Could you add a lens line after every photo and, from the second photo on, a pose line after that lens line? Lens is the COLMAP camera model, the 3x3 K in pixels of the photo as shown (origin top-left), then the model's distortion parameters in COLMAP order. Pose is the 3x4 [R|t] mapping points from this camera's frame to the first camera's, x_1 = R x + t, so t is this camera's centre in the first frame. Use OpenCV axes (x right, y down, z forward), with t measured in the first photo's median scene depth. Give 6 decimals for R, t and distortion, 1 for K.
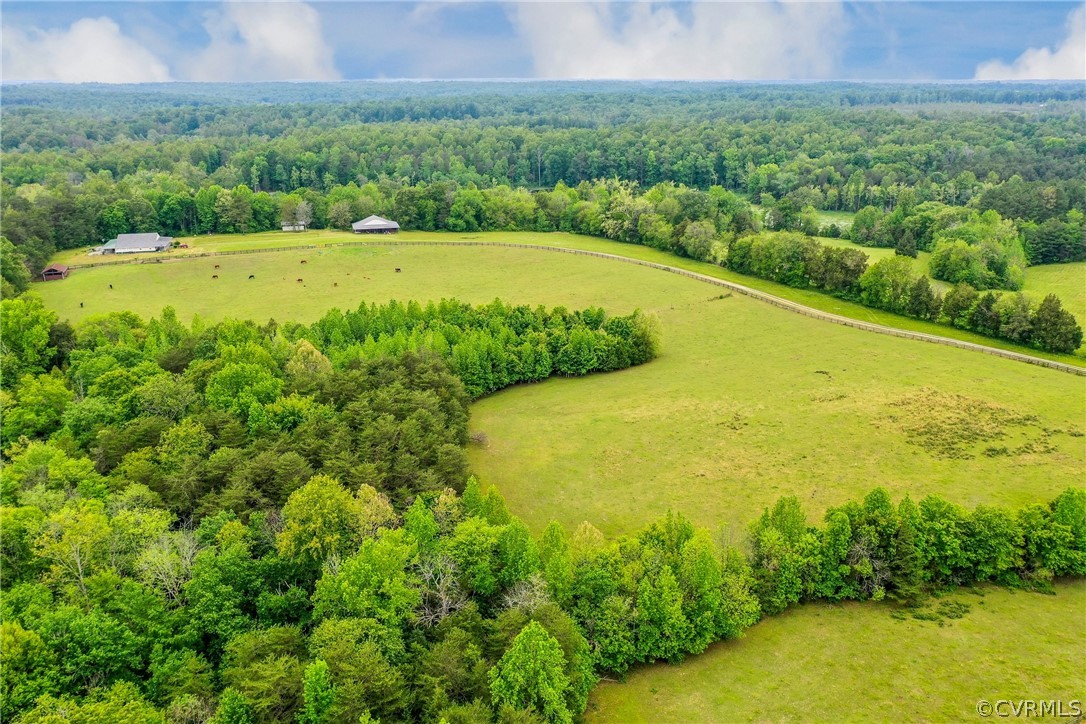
lens RADIAL K [[857.2, 0, 556.3], [0, 857.2, 367.5], [0, 0, 1]] dist [0.001391, 0.003977]
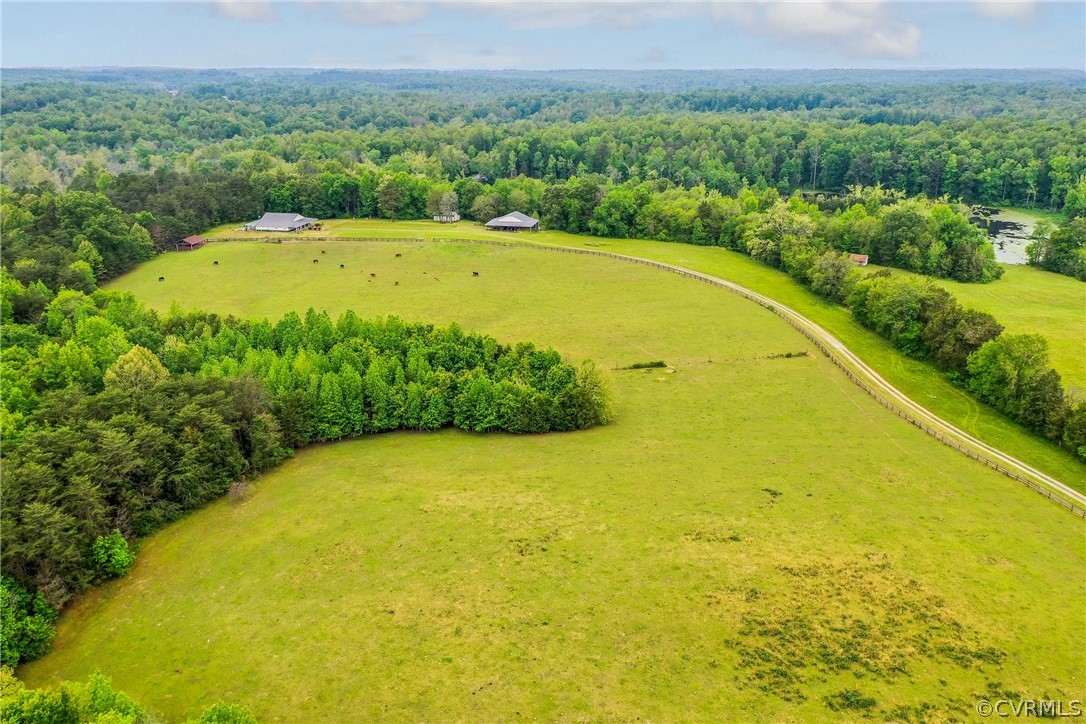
lens RADIAL K [[857.2, 0, 556.3], [0, 857.2, 367.5], [0, 0, 1]] dist [0.001391, 0.003977]
pose [[0.897233, 0.149038, -0.415644, 0.238473], [-0.143685, 0.988630, 0.044327, -0.055405], [0.417525, 0.019950, 0.908447, 0.165454]]
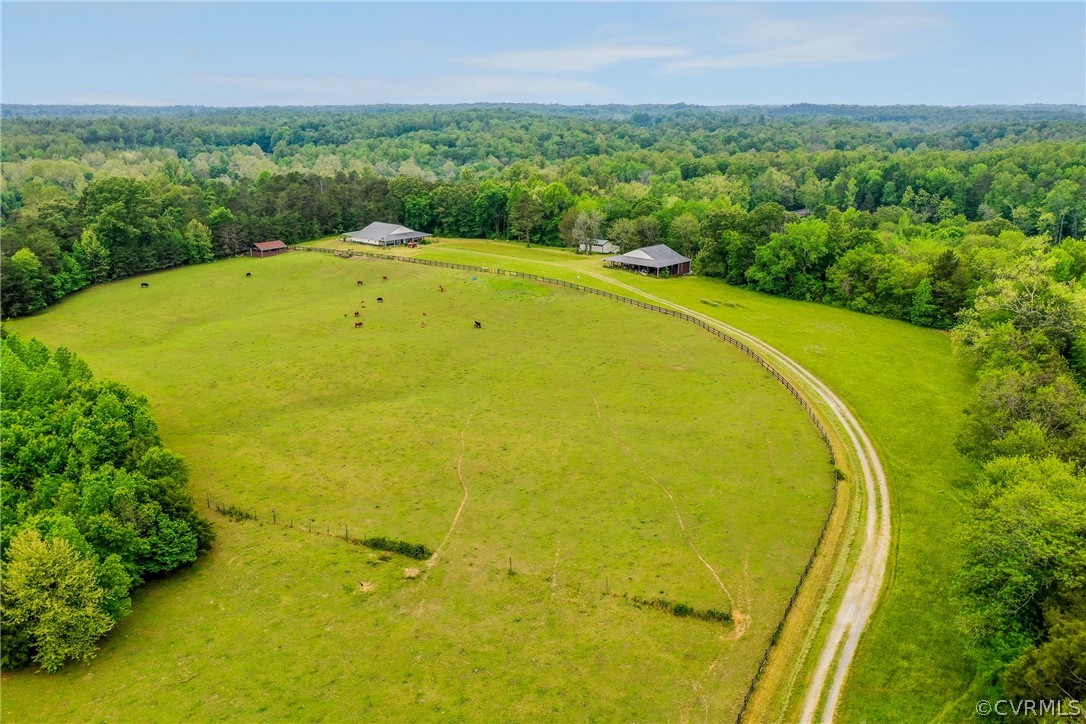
lens RADIAL K [[888.6, 0, 543.0], [0, 888.6, 362.0], [0, 0, 1]] dist [0.000942, 0.000825]
pose [[0.518346, 0.235619, -0.822071, 0.296882], [-0.272063, 0.956785, 0.102684, -0.135646], [0.810740, 0.170429, 0.560049, 0.566393]]
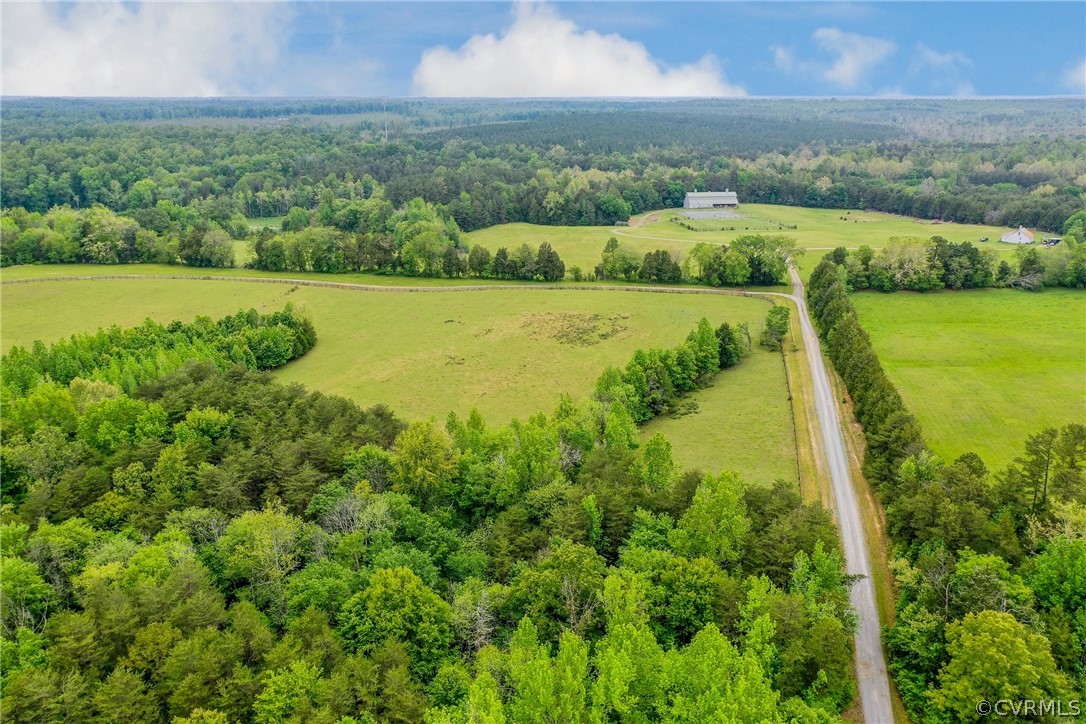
lens RADIAL K [[843.0, 0, 543.0], [0, 843.0, 362.0], [0, 0, 1]] dist [0.014123, -0.003776]
pose [[0.670092, -0.222668, 0.708093, -0.285701], [0.236270, 0.968313, 0.080907, -0.002466], [-0.703671, 0.113086, 0.701469, 0.006156]]
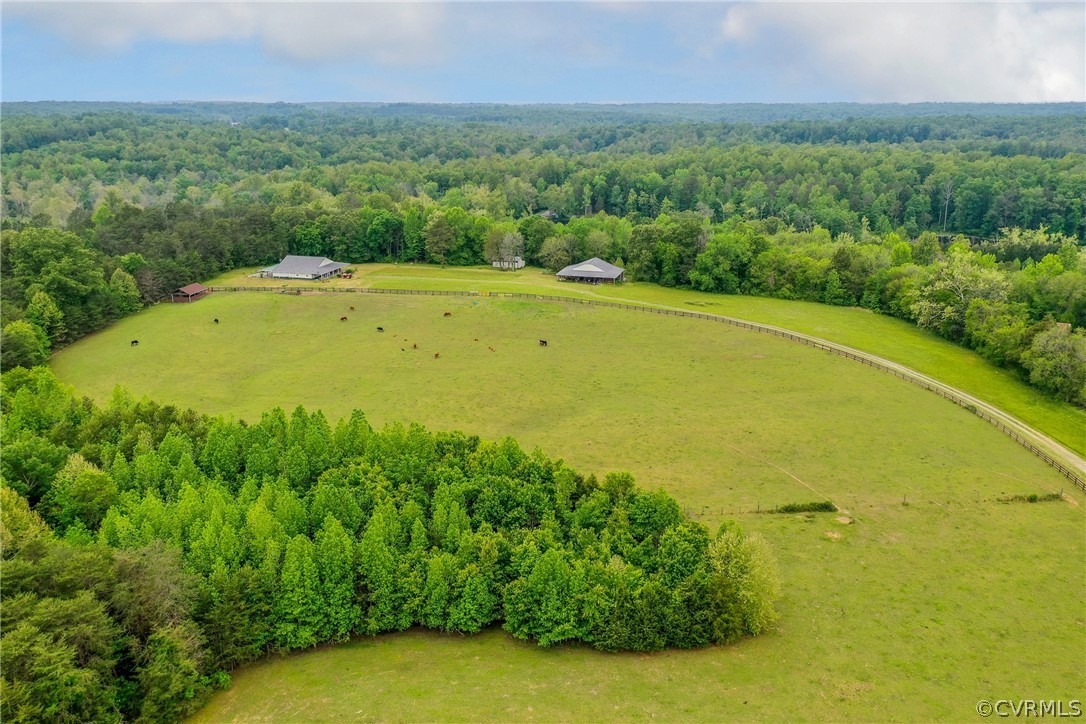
lens RADIAL K [[880.2, 0, 552.8], [0, 880.2, 362.4], [0, 0, 1]] dist [0.003588, 0.000861]
pose [[0.858386, 0.147496, -0.491344, 0.141744], [-0.165826, 0.986135, 0.006326, -0.085159], [0.485465, 0.076048, 0.870943, 0.317652]]
